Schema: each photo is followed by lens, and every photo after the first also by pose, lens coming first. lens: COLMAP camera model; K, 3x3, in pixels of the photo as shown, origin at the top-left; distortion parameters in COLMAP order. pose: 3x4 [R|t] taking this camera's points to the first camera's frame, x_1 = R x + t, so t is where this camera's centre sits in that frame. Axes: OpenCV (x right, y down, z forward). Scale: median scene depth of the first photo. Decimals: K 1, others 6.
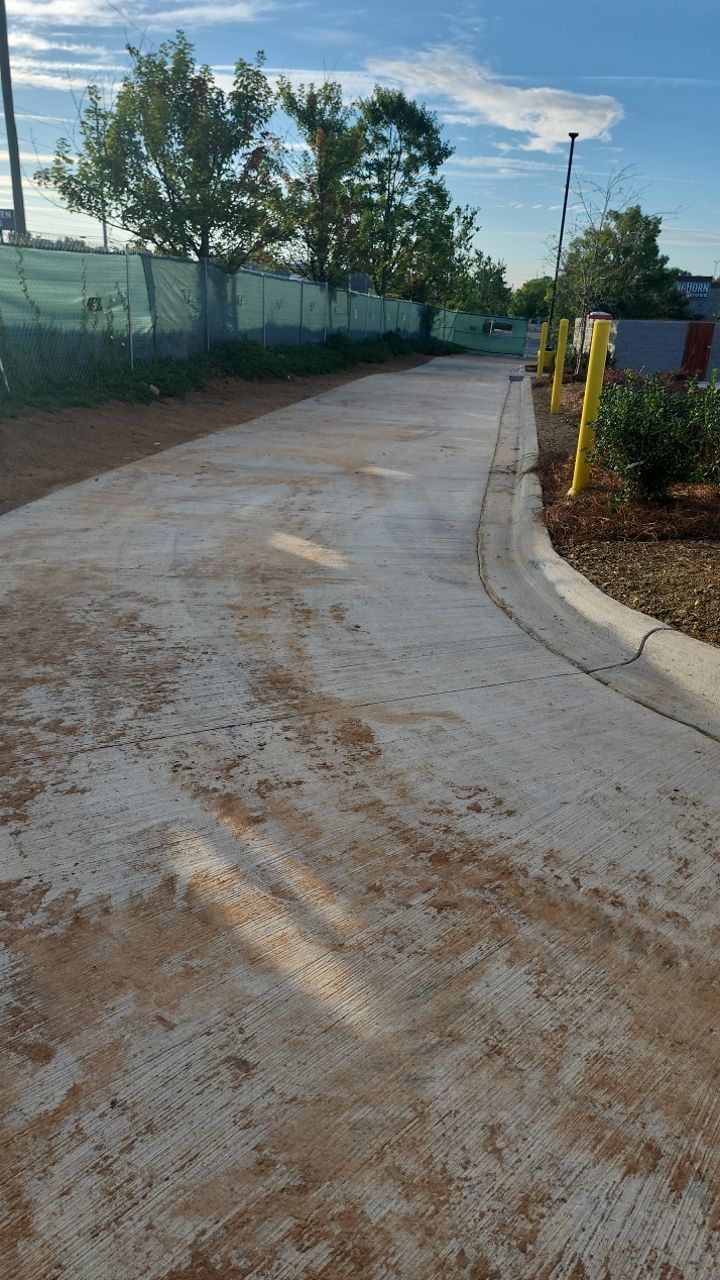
lens RADIAL K [[856.5, 0, 353.3], [0, 856.5, 642.3], [0, 0, 1]] dist [0.039894, -0.019991]
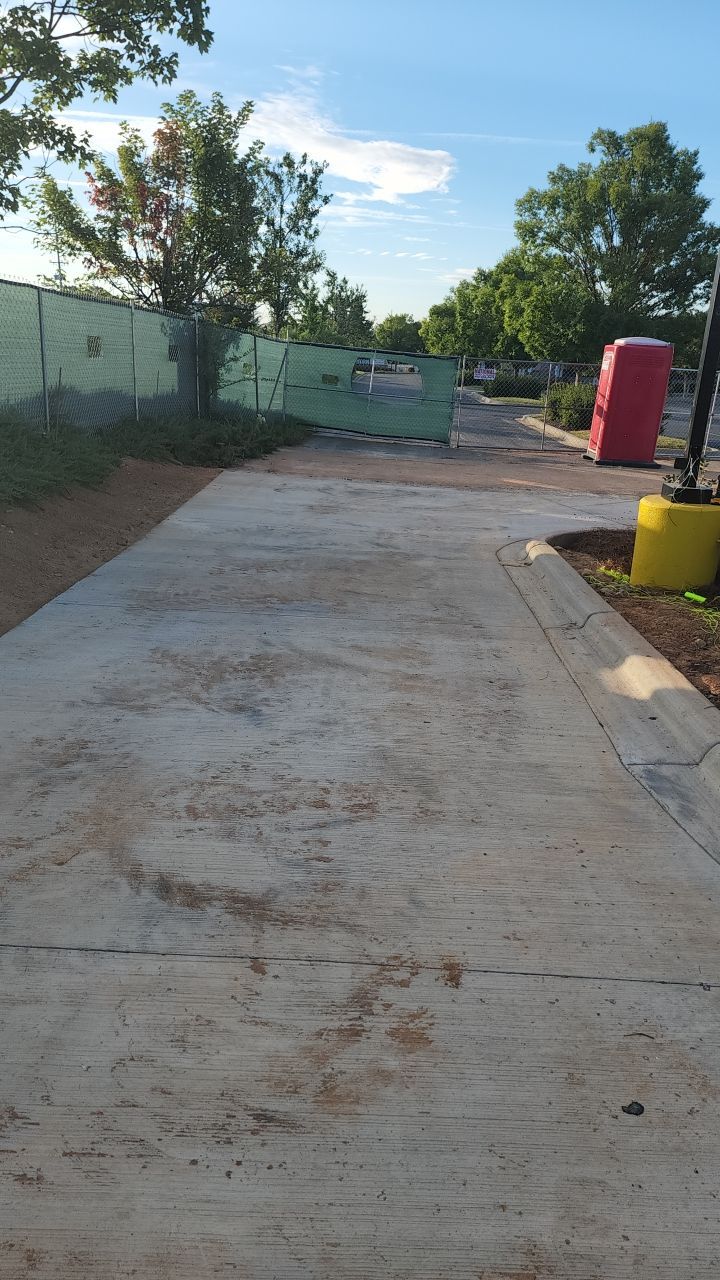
lens RADIAL K [[856.5, 0, 348.8], [0, 856.5, 639.0], [0, 0, 1]] dist [0.039894, -0.019991]
pose [[0.988704, -0.053226, 0.140110, 0.051611], [0.059385, 0.997427, -0.040149, -0.136245], [-0.137612, 0.048016, 0.989322, 0.364082]]
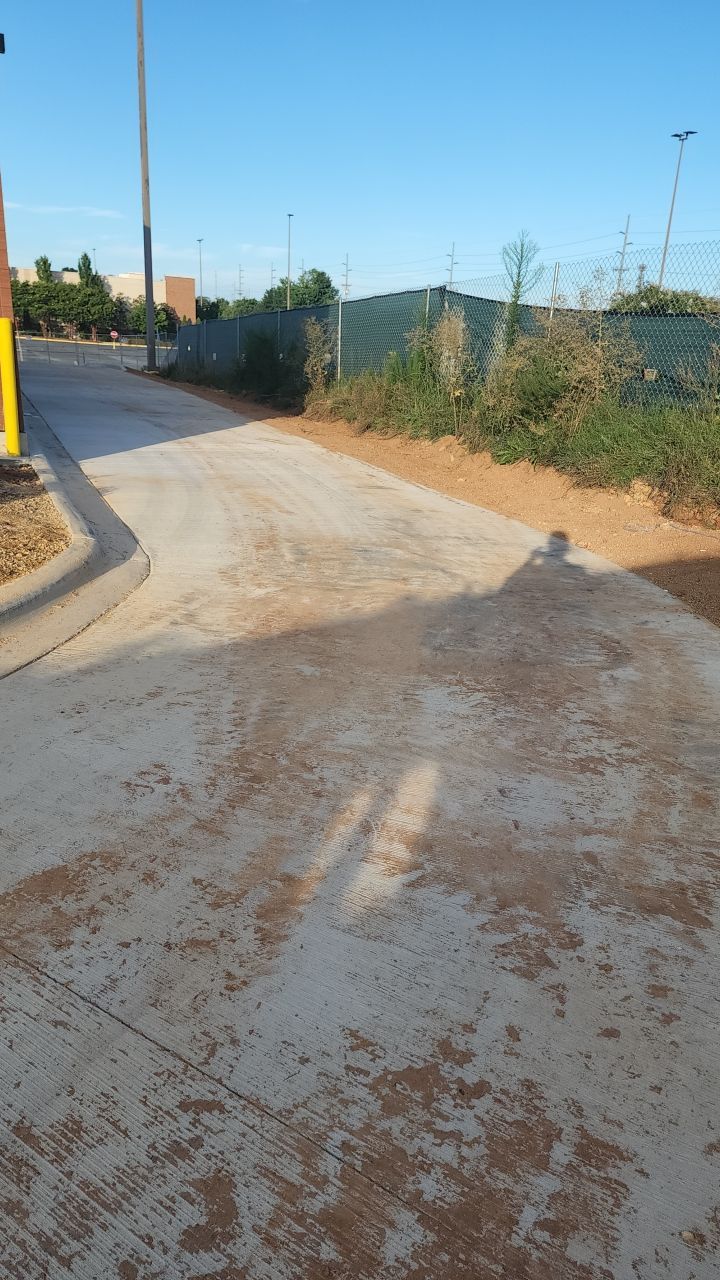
lens RADIAL K [[856.5, 0, 359.1], [0, 856.5, 635.5], [0, 0, 1]] dist [0.039894, -0.019991]
pose [[-0.551899, -0.342339, 0.760402, -0.773166], [0.236553, 0.810125, 0.536414, -0.490511], [-0.799656, 0.475922, -0.366126, 1.141886]]
